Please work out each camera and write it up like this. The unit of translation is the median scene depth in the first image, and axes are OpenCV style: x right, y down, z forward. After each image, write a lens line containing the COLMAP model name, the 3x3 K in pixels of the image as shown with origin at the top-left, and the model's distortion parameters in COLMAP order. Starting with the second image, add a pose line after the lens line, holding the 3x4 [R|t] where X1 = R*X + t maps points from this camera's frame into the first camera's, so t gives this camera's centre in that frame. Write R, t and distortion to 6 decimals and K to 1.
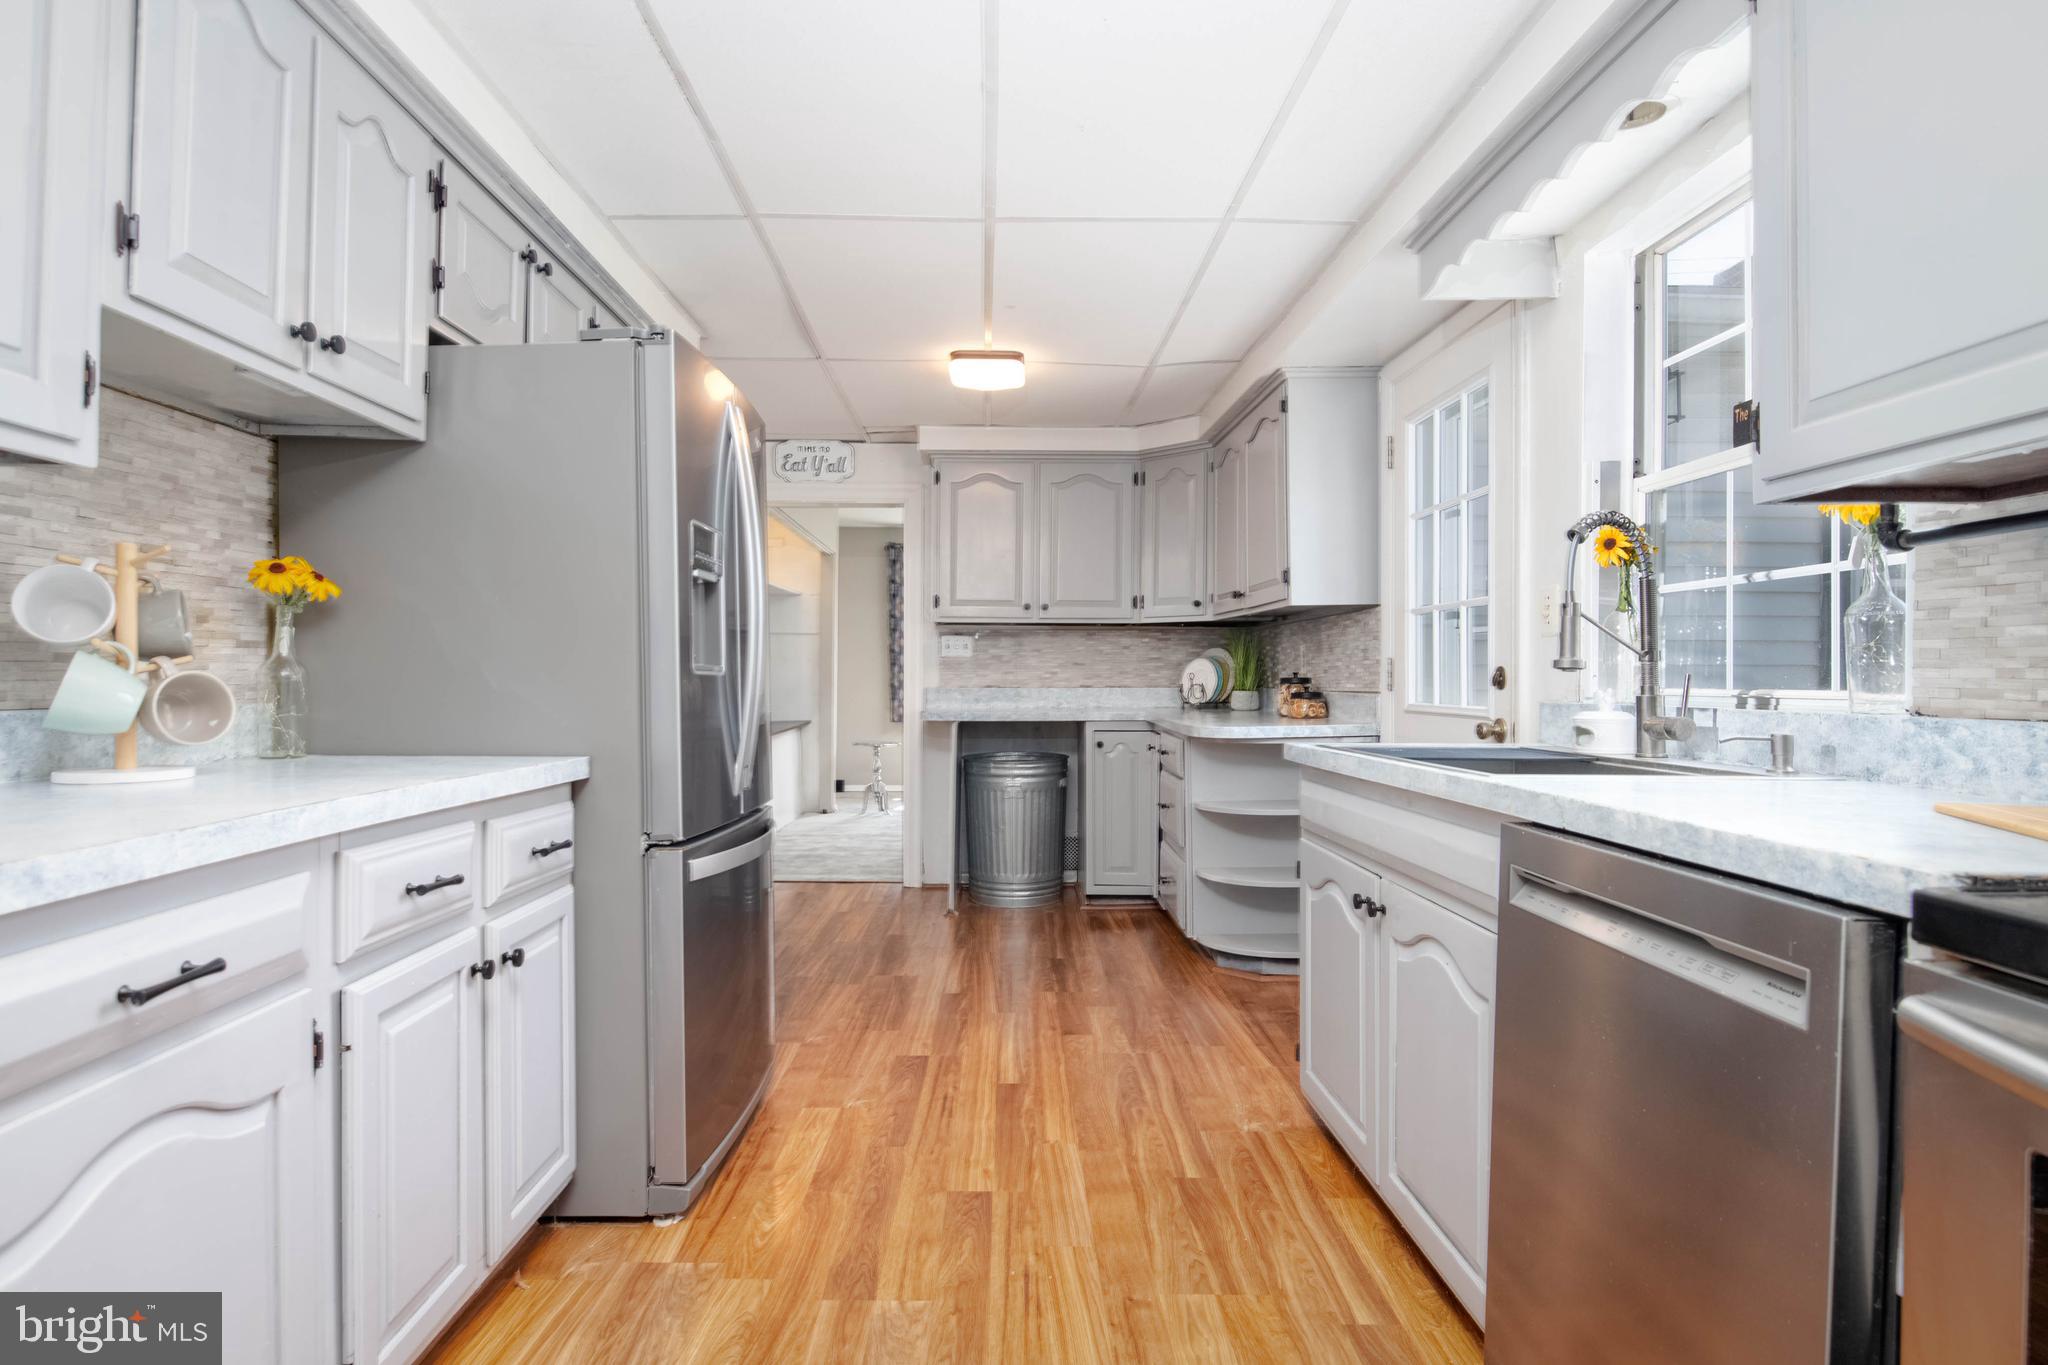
lens RADIAL K [[1059.7, 0, 966.1], [0, 1059.7, 679.4], [0, 0, 1]] dist [0.002523, -0.001687]
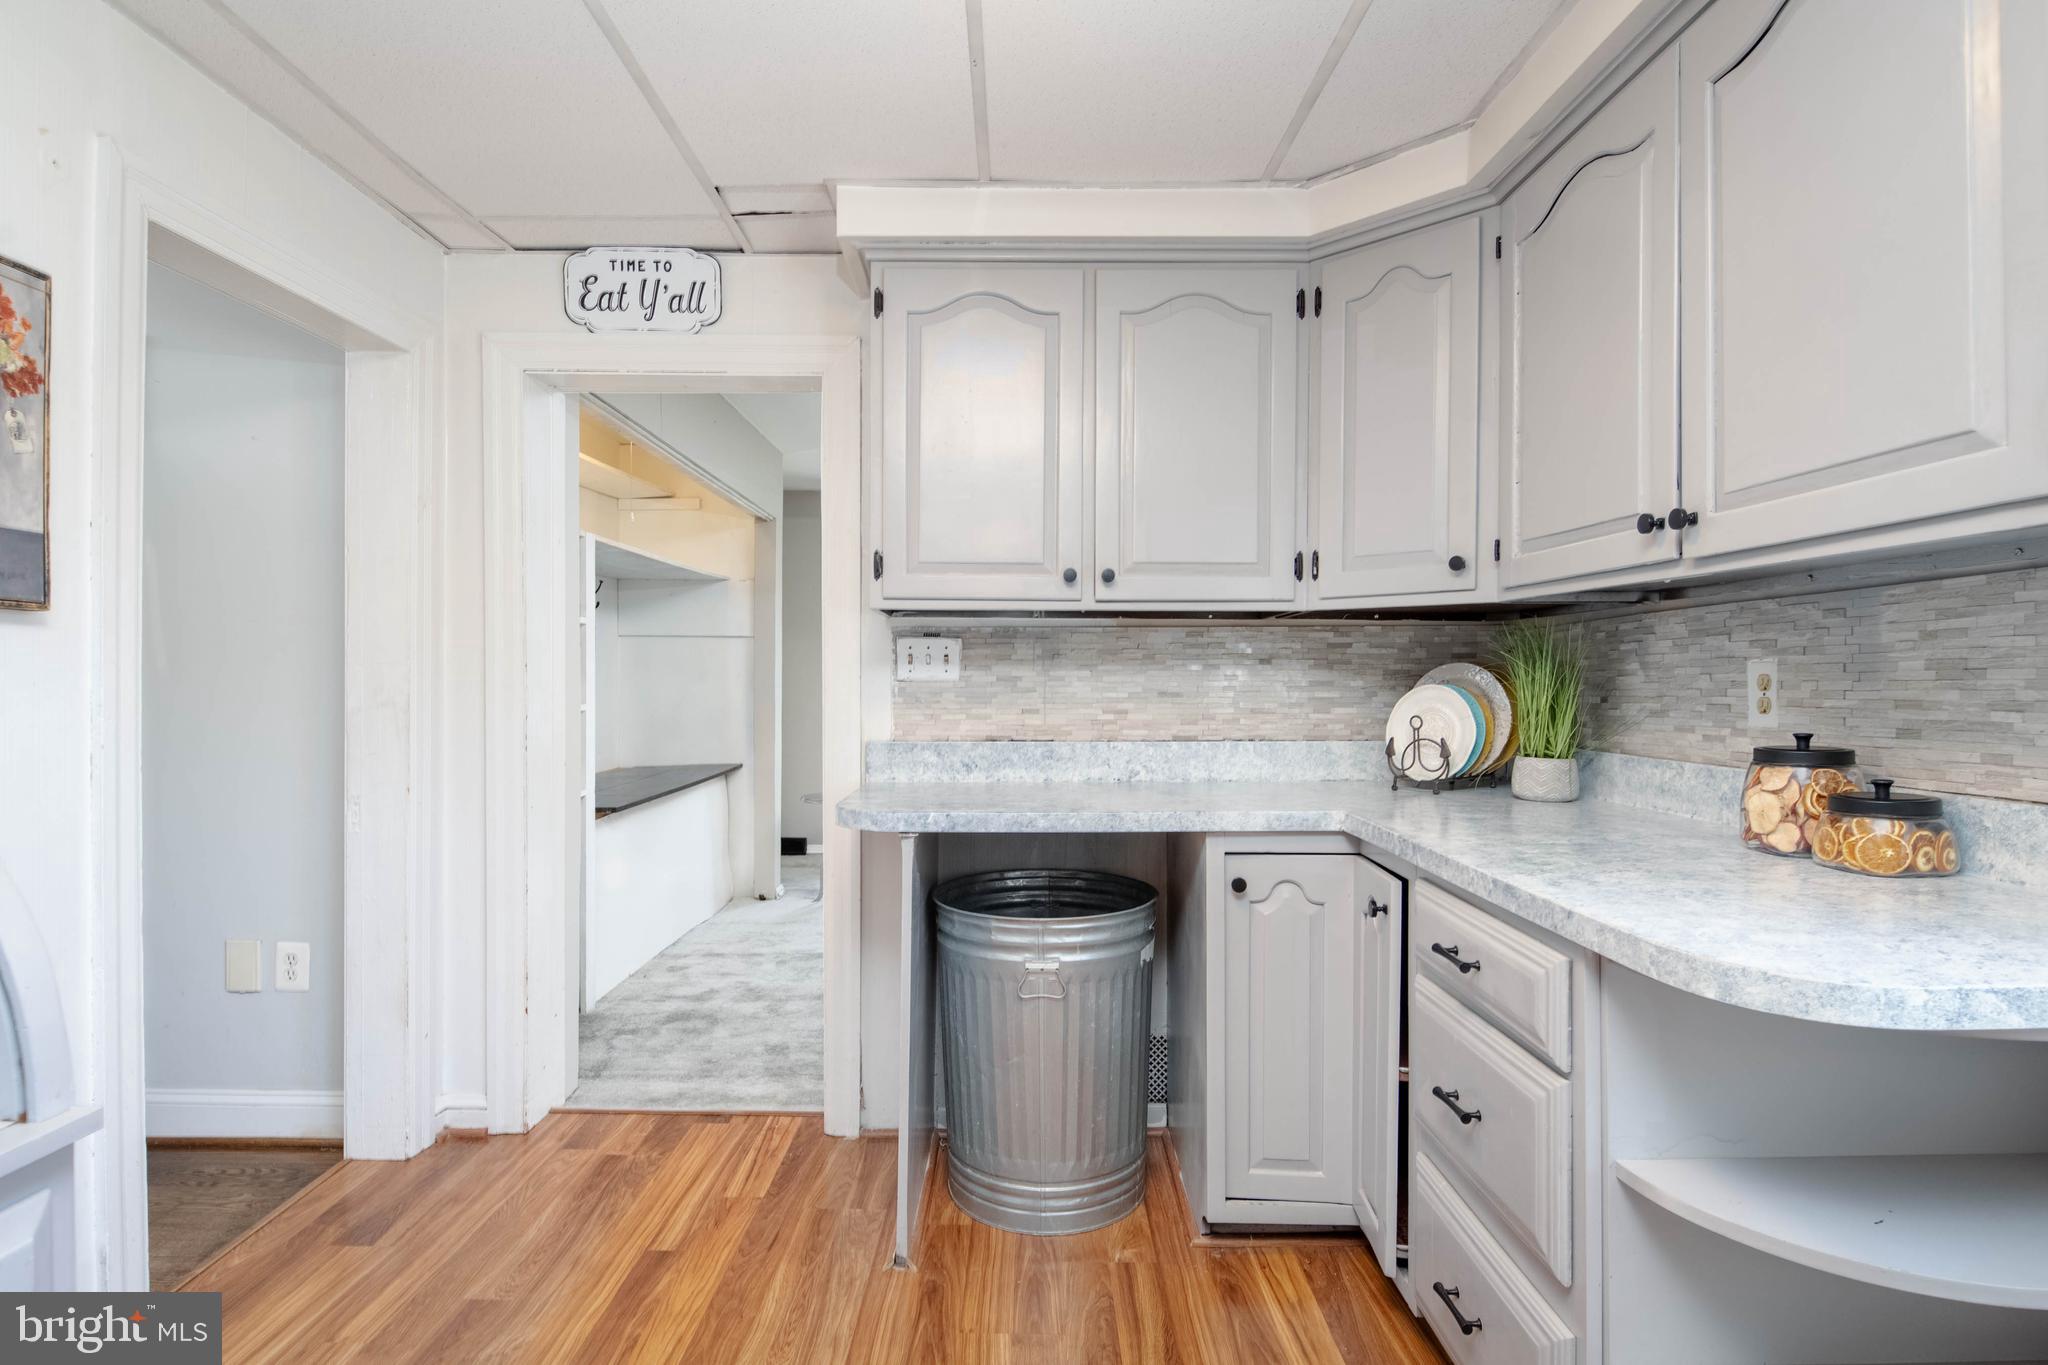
lens RADIAL K [[1059.7, 0, 1009.8], [0, 1059.7, 694.8], [0, 0, 1]] dist [0.002523, -0.001687]
pose [[0.999823, -0.002162, 0.018666, 0.021935], [0.001976, 0.999948, 0.009961, -0.020609], [-0.018687, -0.009923, 0.999776, 0.530421]]
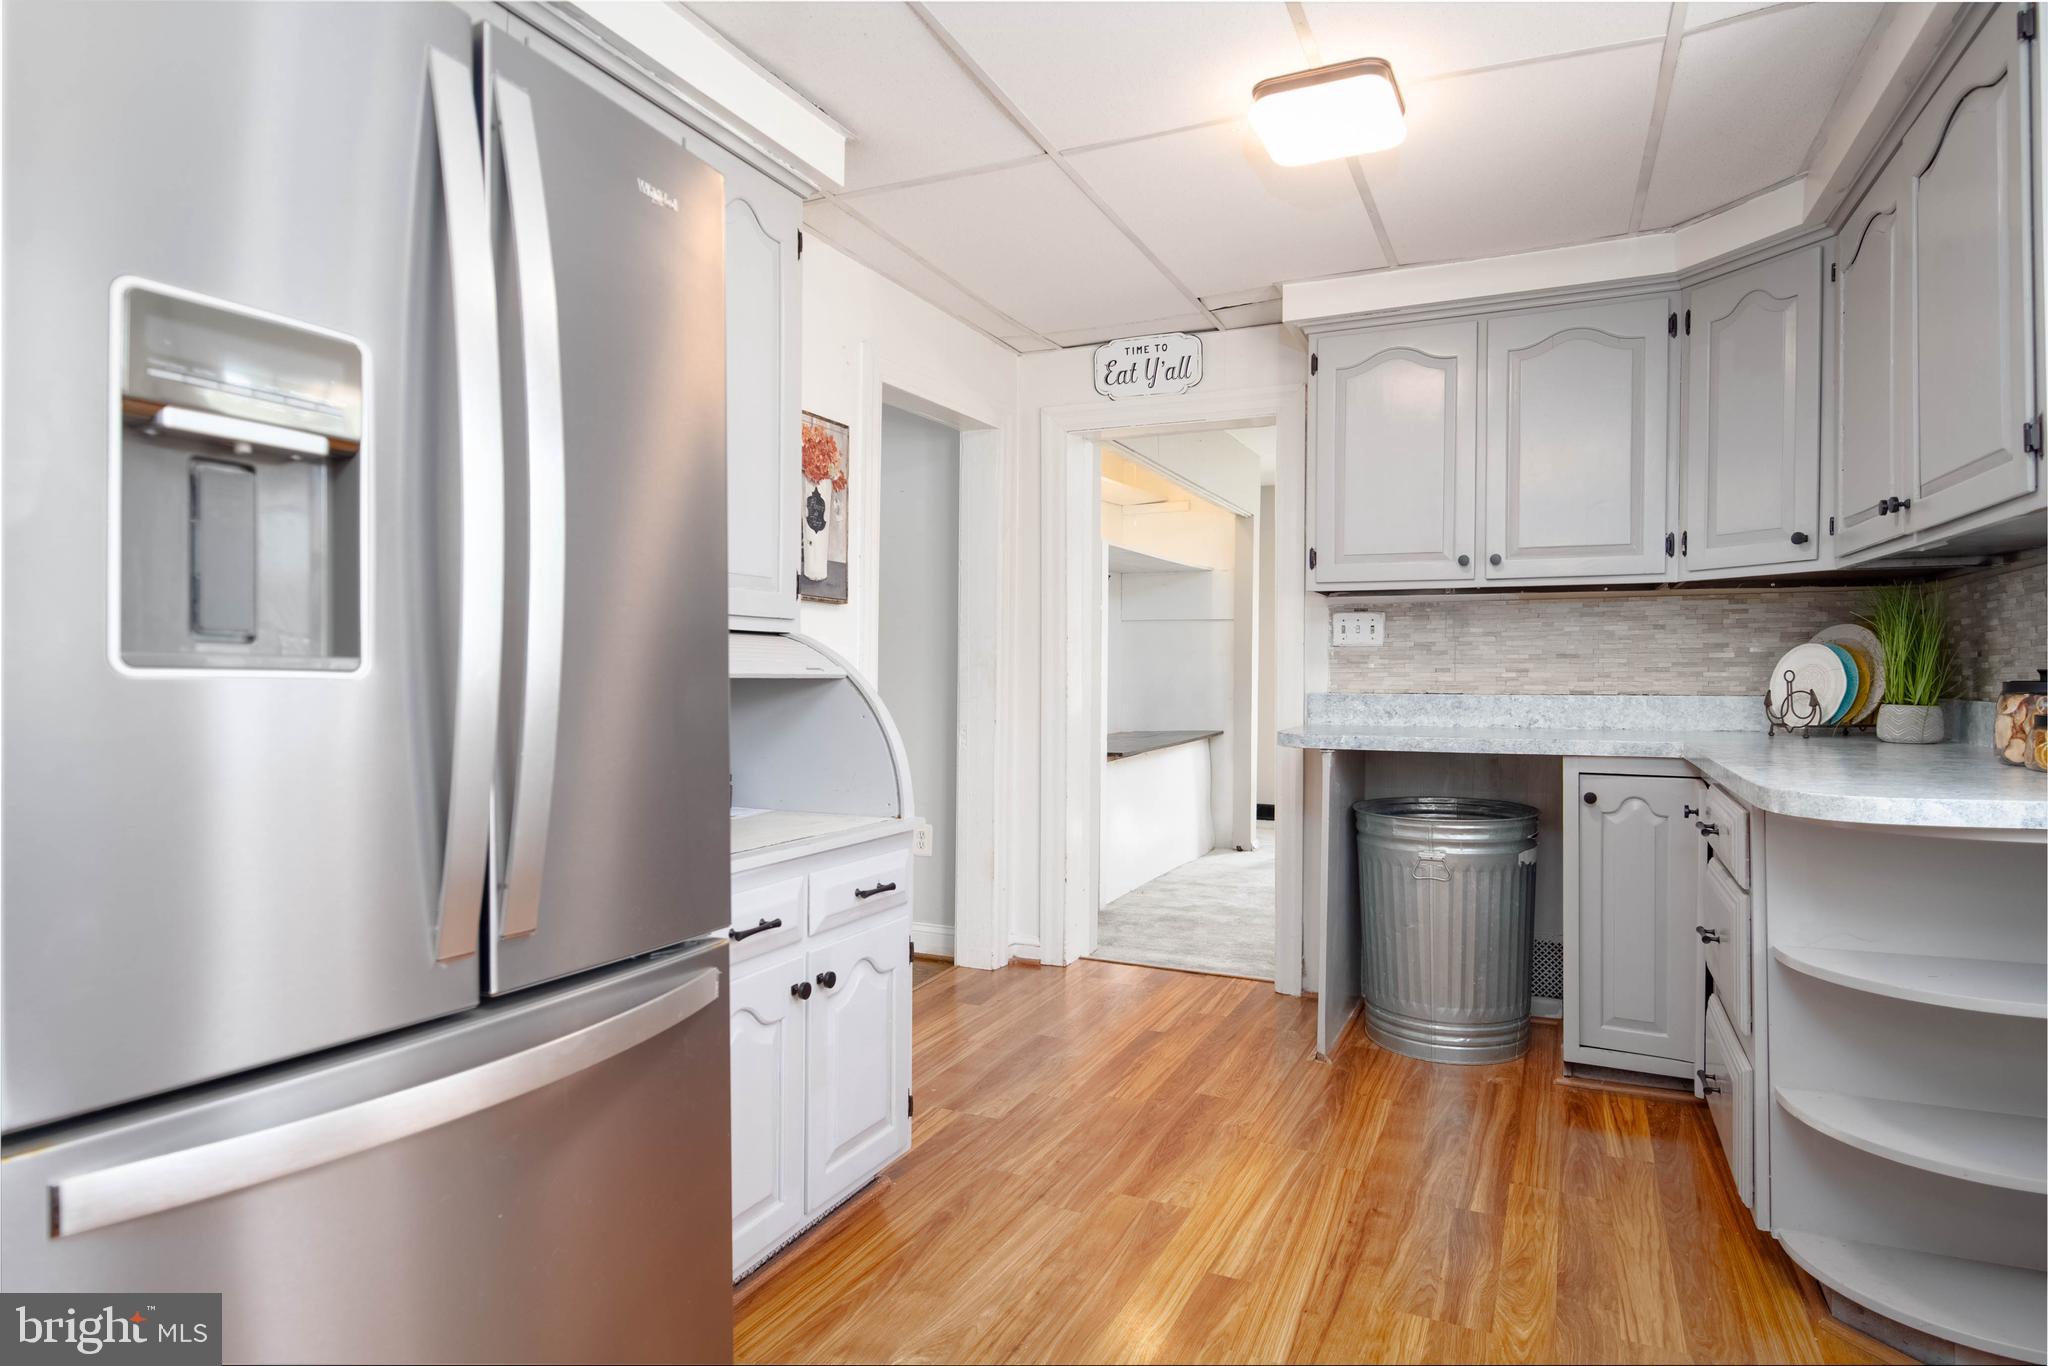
lens RADIAL K [[1112.8, 0, 1024.9], [0, 1112.8, 682.6], [0, 0, 1]] dist [0.005922, -0.006508]
pose [[0.915161, 0.003142, -0.403077, 0.084295], [-0.000711, 0.999981, 0.006180, -0.003083], [0.403089, -0.005370, 0.915145, 0.319831]]
